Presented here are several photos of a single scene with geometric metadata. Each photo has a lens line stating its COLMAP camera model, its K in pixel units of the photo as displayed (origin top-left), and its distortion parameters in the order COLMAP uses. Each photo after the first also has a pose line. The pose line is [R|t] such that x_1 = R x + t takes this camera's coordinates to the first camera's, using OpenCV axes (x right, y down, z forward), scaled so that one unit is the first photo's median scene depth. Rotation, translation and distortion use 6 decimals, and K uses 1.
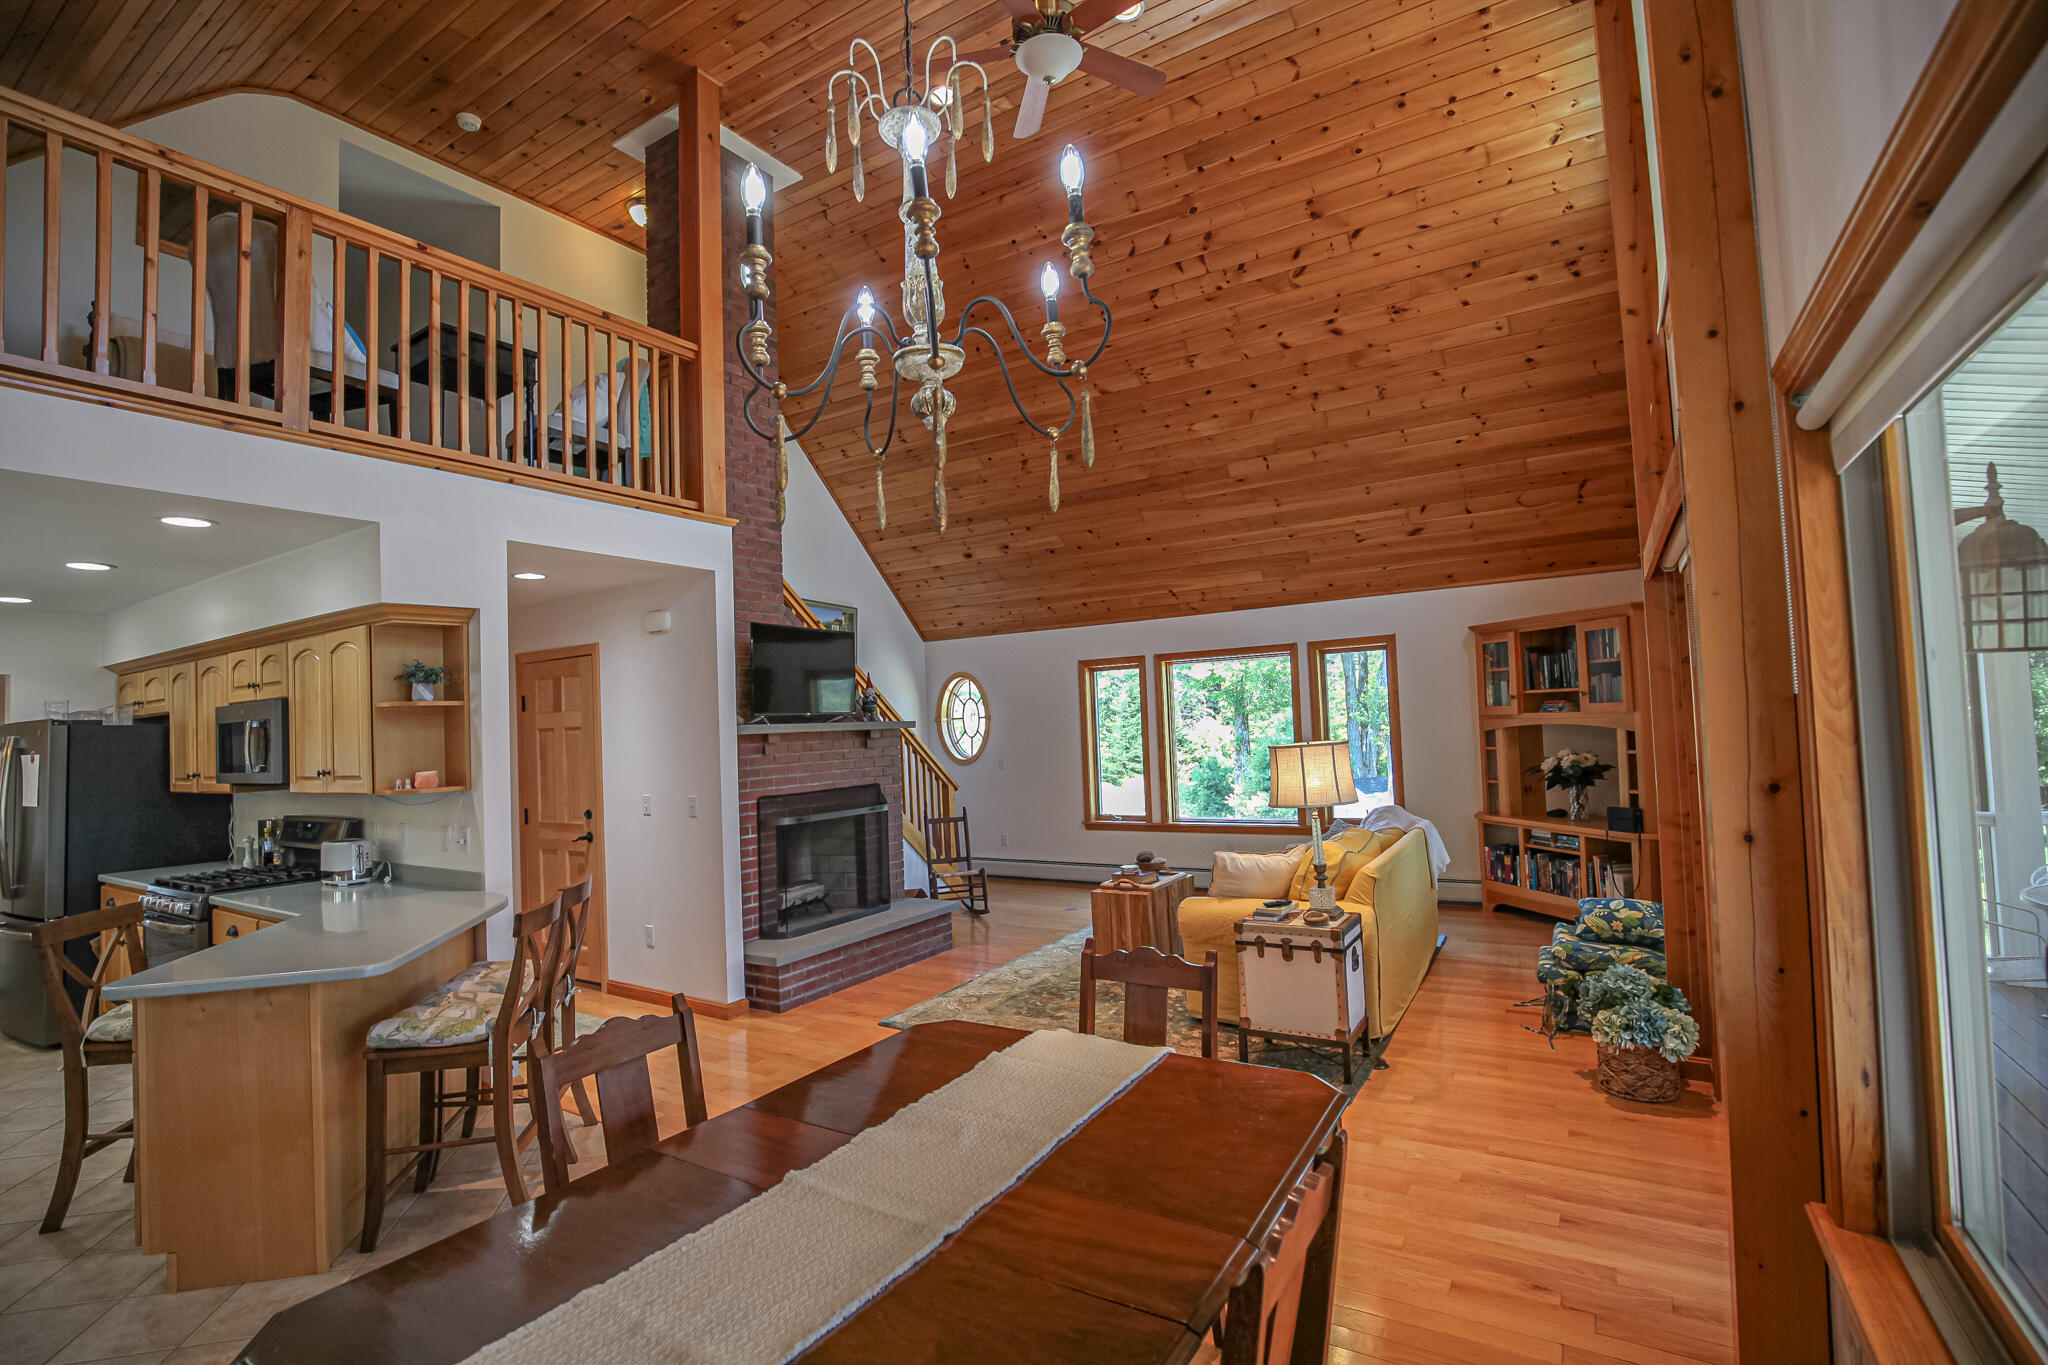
lens RADIAL K [[936.9, 0, 1009.8], [0, 936.9, 686.4], [0, 0, 1]] dist [-0.036126, 0.006193]
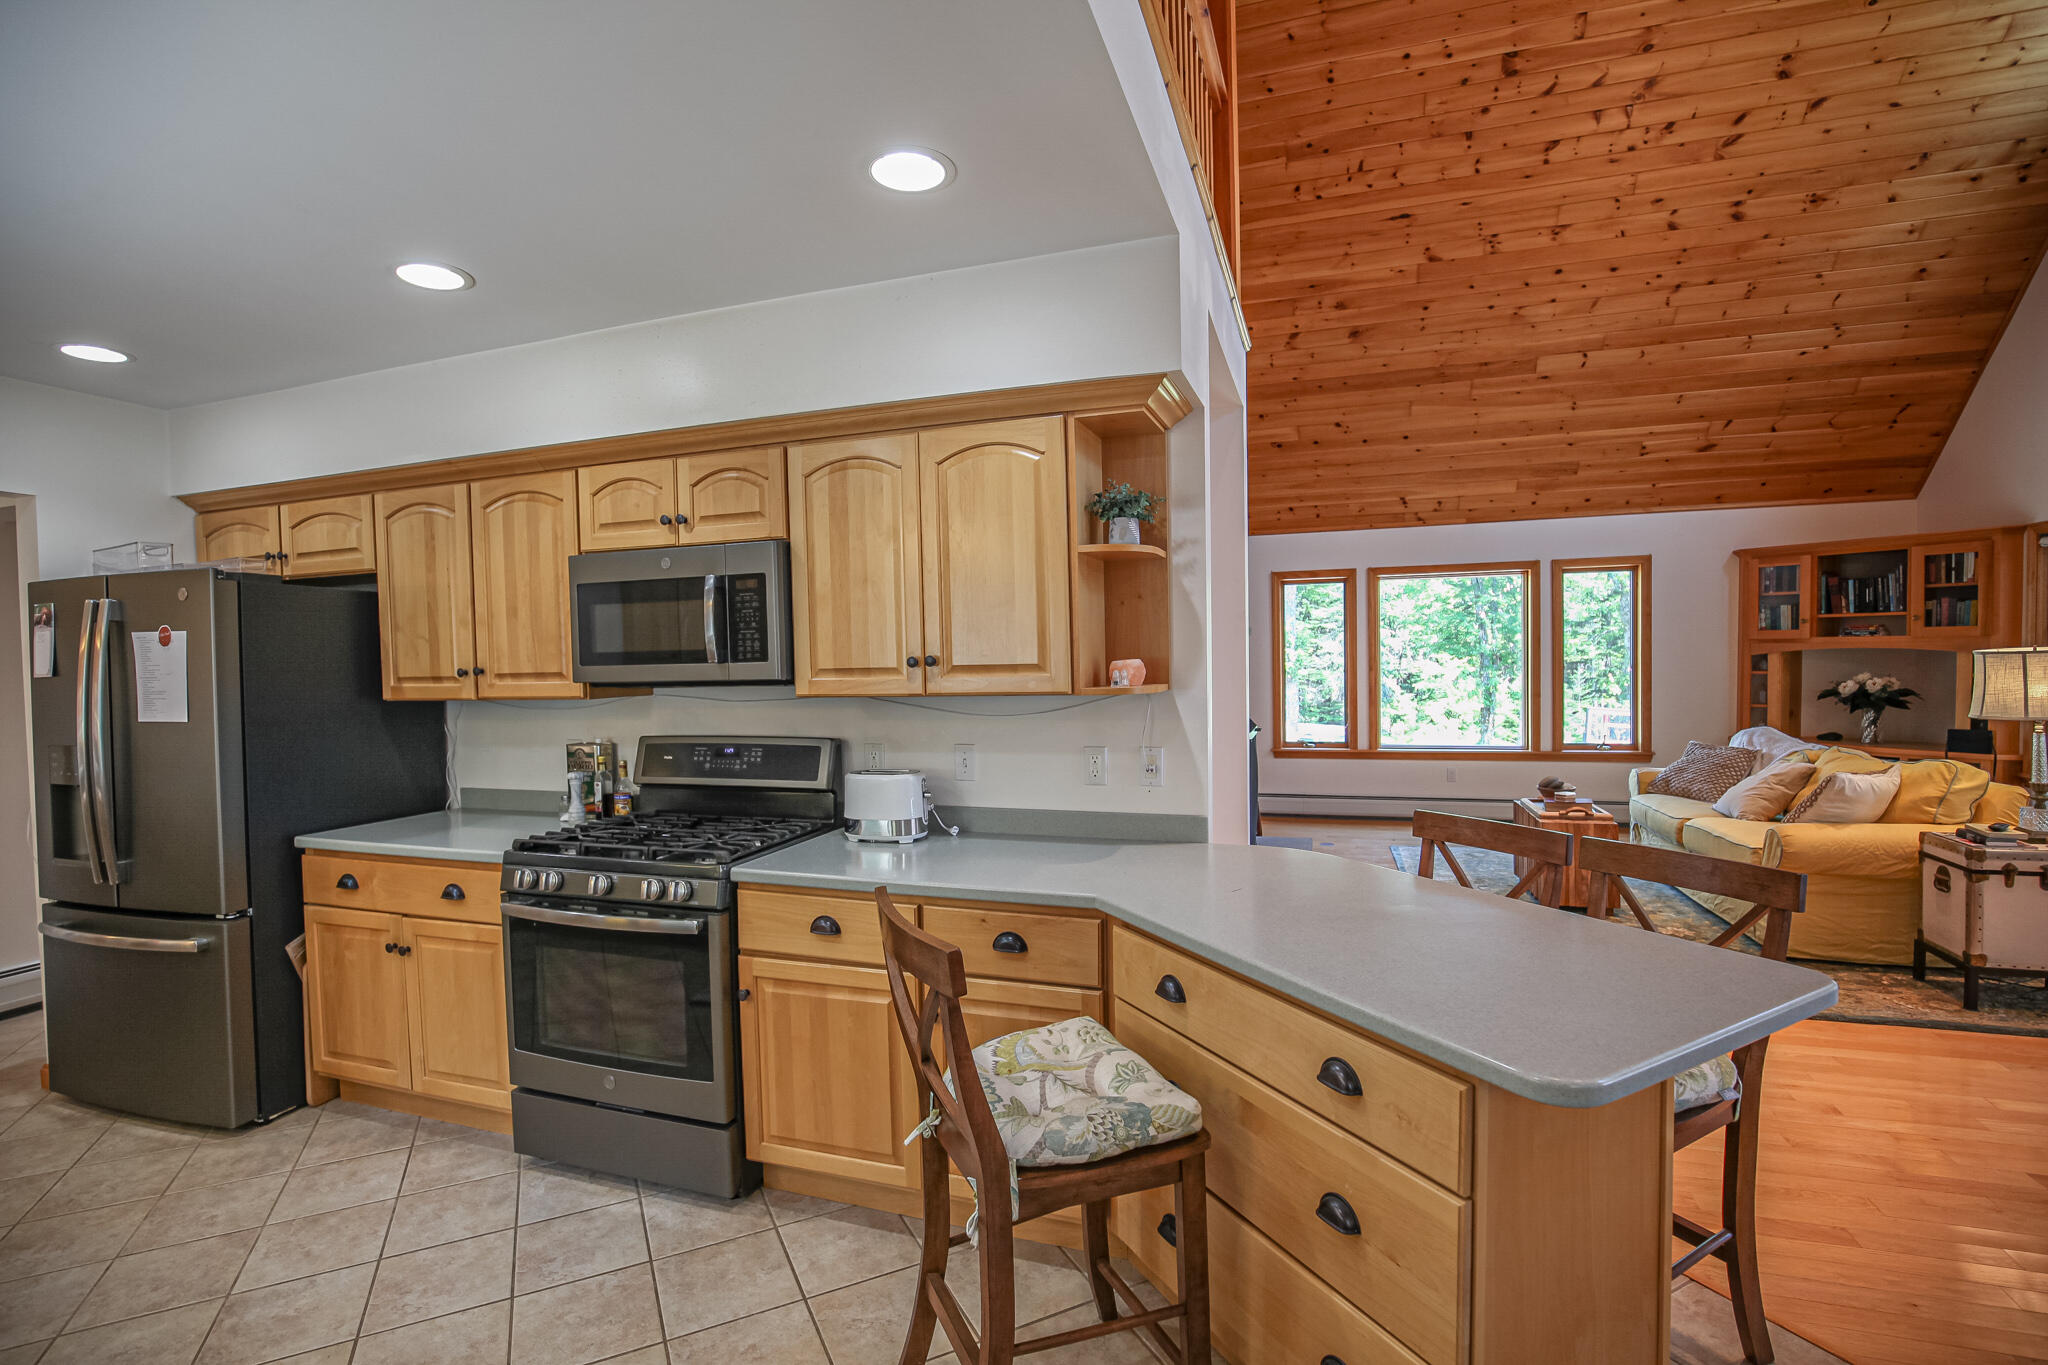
lens RADIAL K [[936.9, 0, 1007.5], [0, 936.9, 688.9], [0, 0, 1]] dist [-0.036126, 0.006193]
pose [[0.972917, 0.012966, 0.230790, -0.515139], [-0.029449, 0.997242, 0.068119, 0.042228], [-0.229271, -0.073071, 0.970616, 0.236030]]
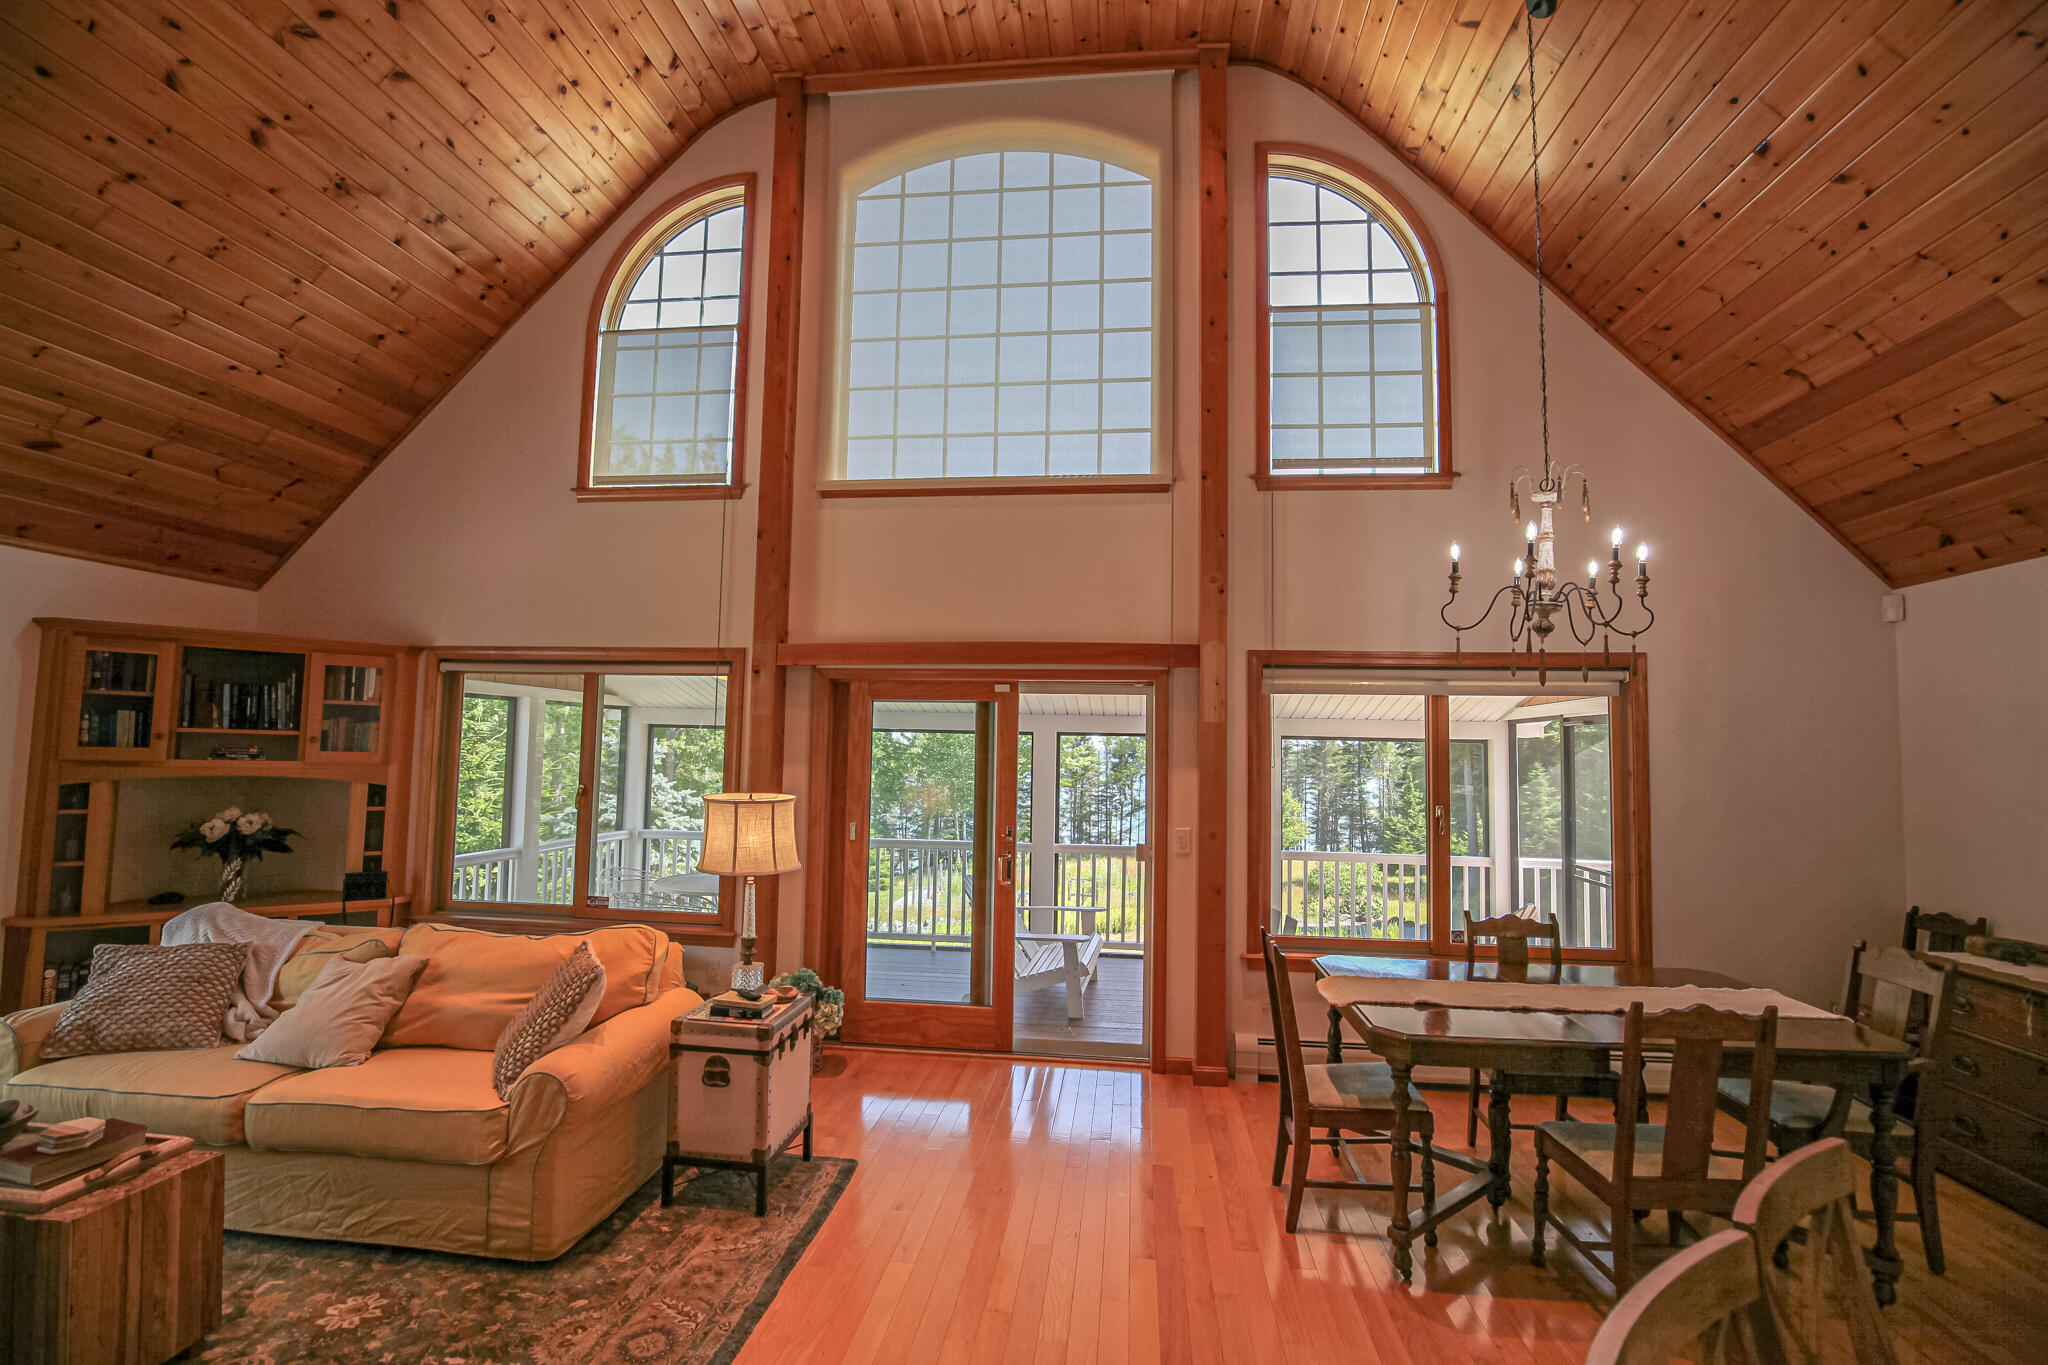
lens RADIAL K [[936.9, 0, 1018.8], [0, 936.9, 685.8], [0, 0, 1]] dist [-0.036126, 0.006193]
pose [[-0.431434, 0.097655, 0.896843, -0.348520], [-0.037472, 0.991326, -0.125969, 0.035821], [-0.901366, -0.087954, -0.424033, 0.710176]]
